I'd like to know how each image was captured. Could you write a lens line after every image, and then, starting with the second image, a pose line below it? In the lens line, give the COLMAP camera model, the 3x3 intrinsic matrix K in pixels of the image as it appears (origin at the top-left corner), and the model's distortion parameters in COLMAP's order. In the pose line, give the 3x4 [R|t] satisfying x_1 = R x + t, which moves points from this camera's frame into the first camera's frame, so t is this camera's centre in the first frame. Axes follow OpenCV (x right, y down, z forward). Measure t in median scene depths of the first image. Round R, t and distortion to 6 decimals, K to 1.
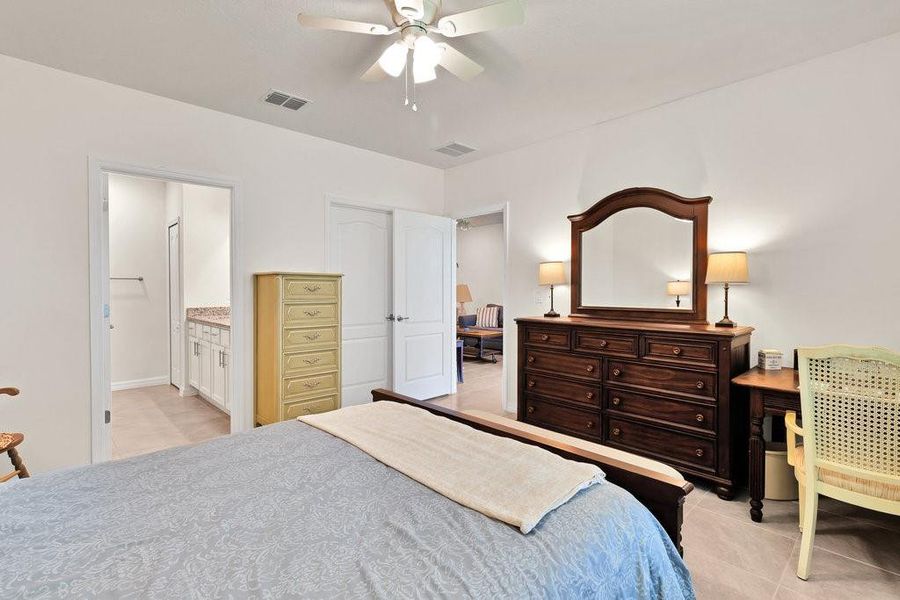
lens RADIAL K [[429.3, 0, 449.5], [0, 429.3, 301.2], [0, 0, 1]] dist [0.006424, -0.001315]
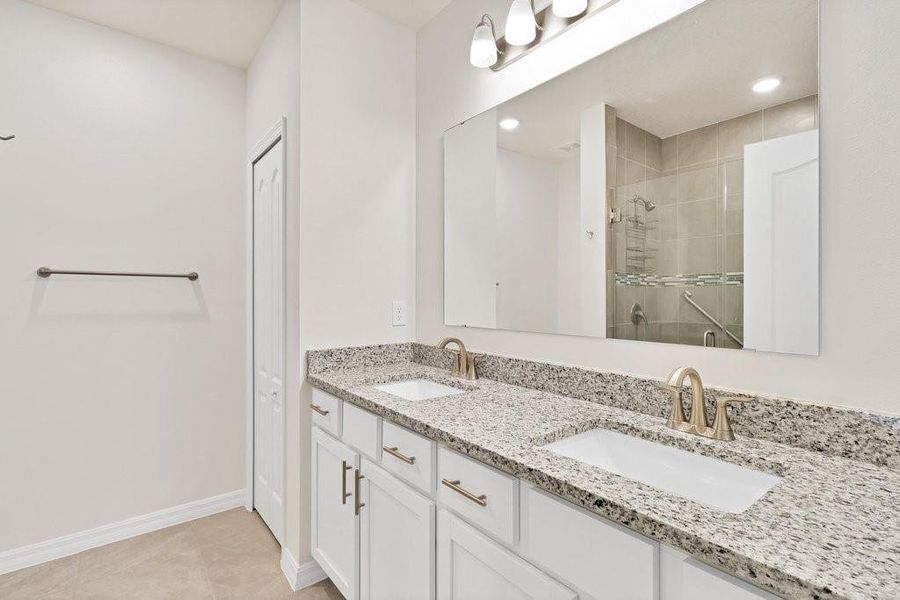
lens RADIAL K [[429.3, 0, 450.8], [0, 429.3, 294.7], [0, 0, 1]] dist [0.006424, -0.001315]
pose [[0.996234, 0.000957, -0.086701, -0.449712], [-0.003169, 0.999673, -0.025385, -0.024066], [0.086648, 0.025564, 0.995911, 0.632449]]
